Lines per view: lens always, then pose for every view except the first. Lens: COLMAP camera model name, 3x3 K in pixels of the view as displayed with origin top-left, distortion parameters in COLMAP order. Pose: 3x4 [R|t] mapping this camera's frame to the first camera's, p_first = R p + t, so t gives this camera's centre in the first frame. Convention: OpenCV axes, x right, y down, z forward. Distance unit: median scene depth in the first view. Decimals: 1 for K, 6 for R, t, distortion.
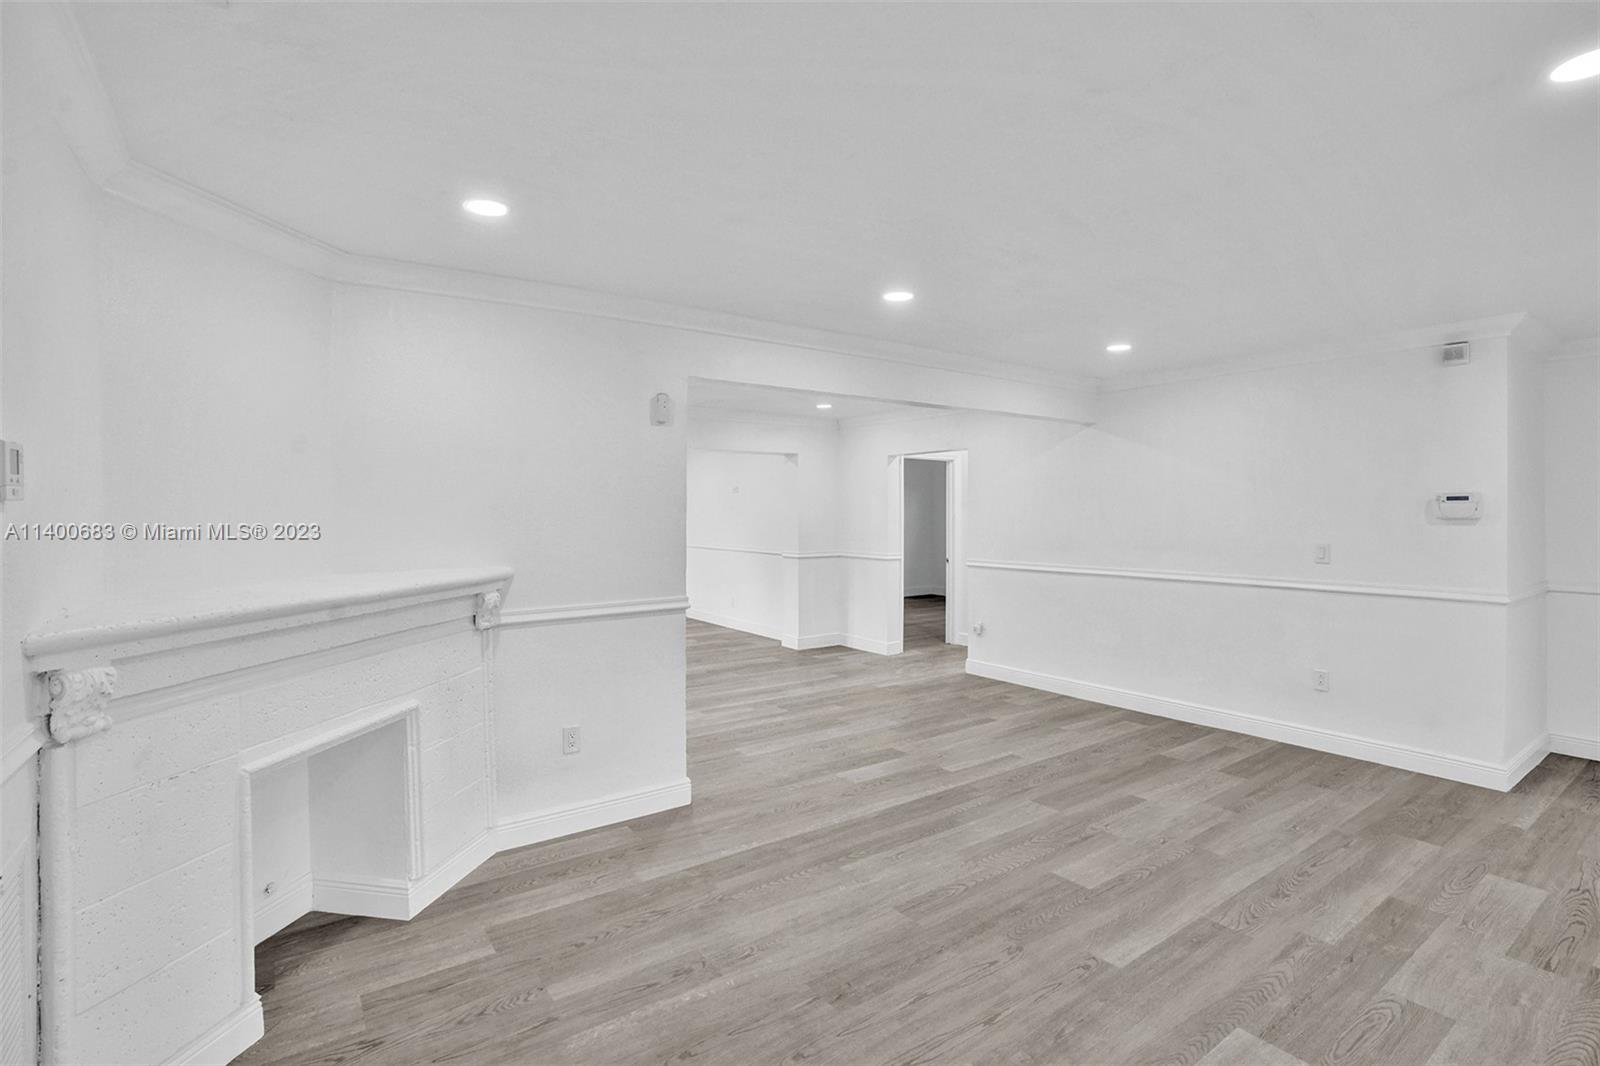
lens RADIAL K [[749.6, 0, 799.9], [0, 749.6, 516.2], [0, 0, 1]] dist [-0.068692, 0.026081]
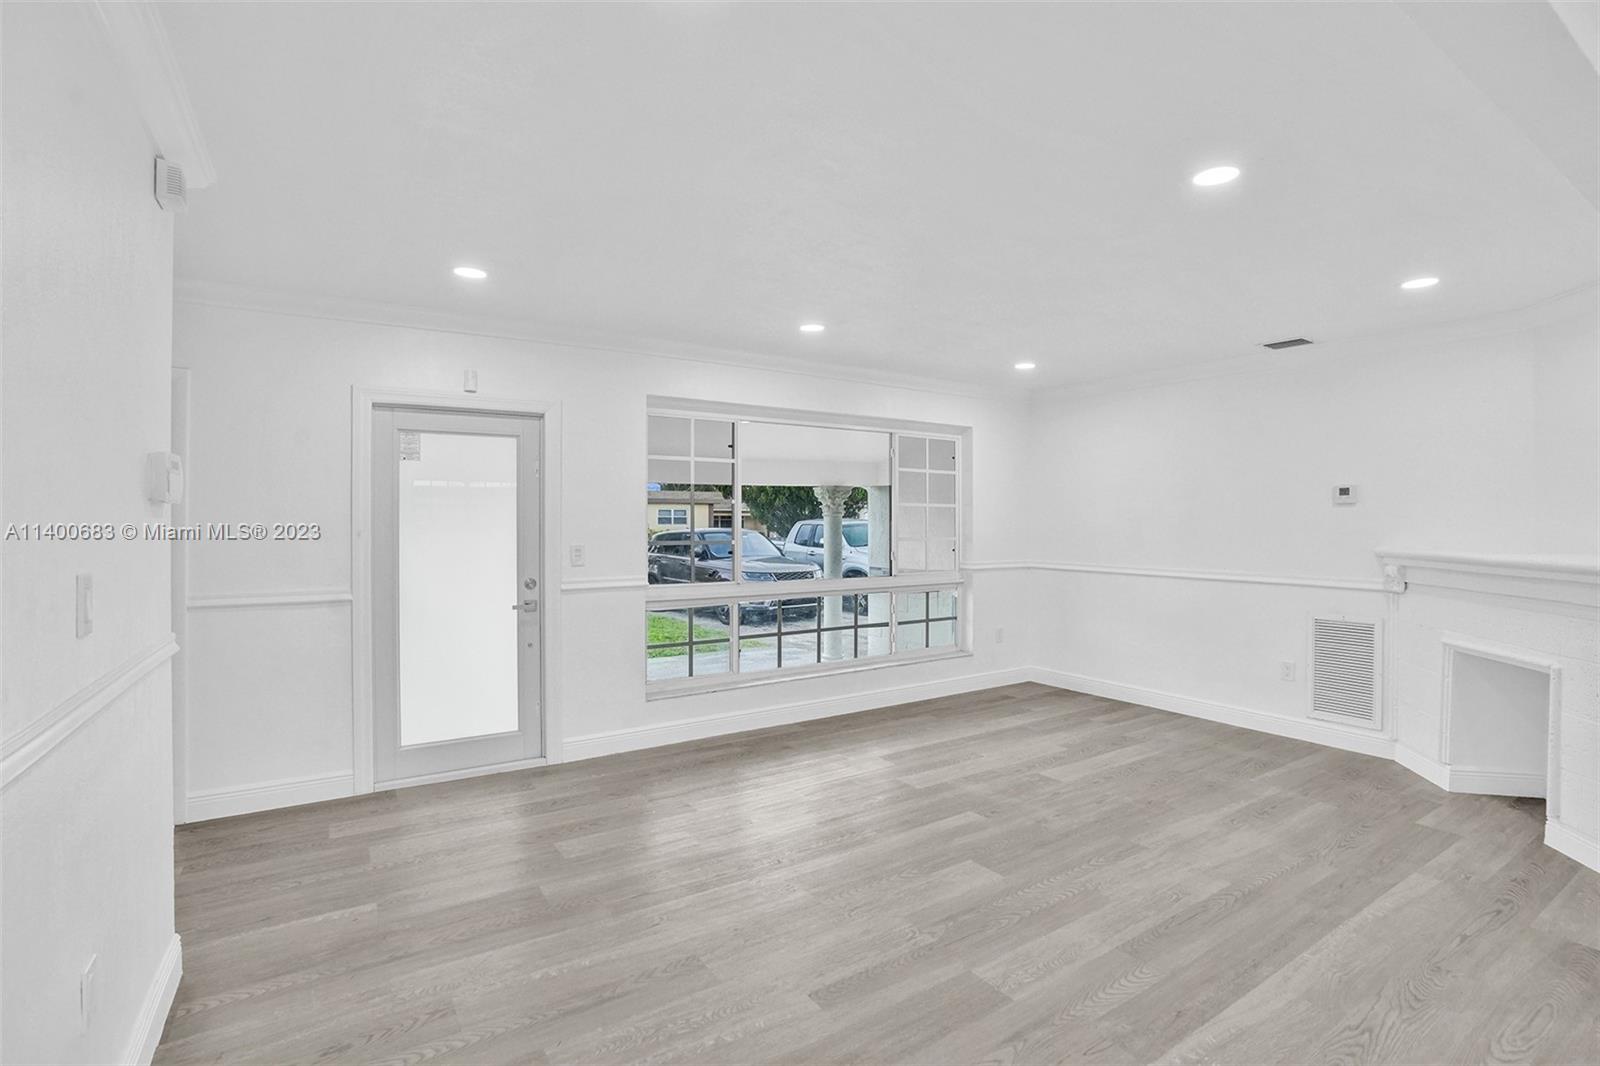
lens RADIAL K [[749.6, 0, 799.9], [0, 749.6, 516.2], [0, 0, 1]] dist [-0.068692, 0.026081]
pose [[-0.999348, 0.000015, 0.036117, 0.579097], [-0.000050, 0.999998, -0.001793, 0.015206], [-0.036117, -0.001794, -0.999346, 1.988284]]
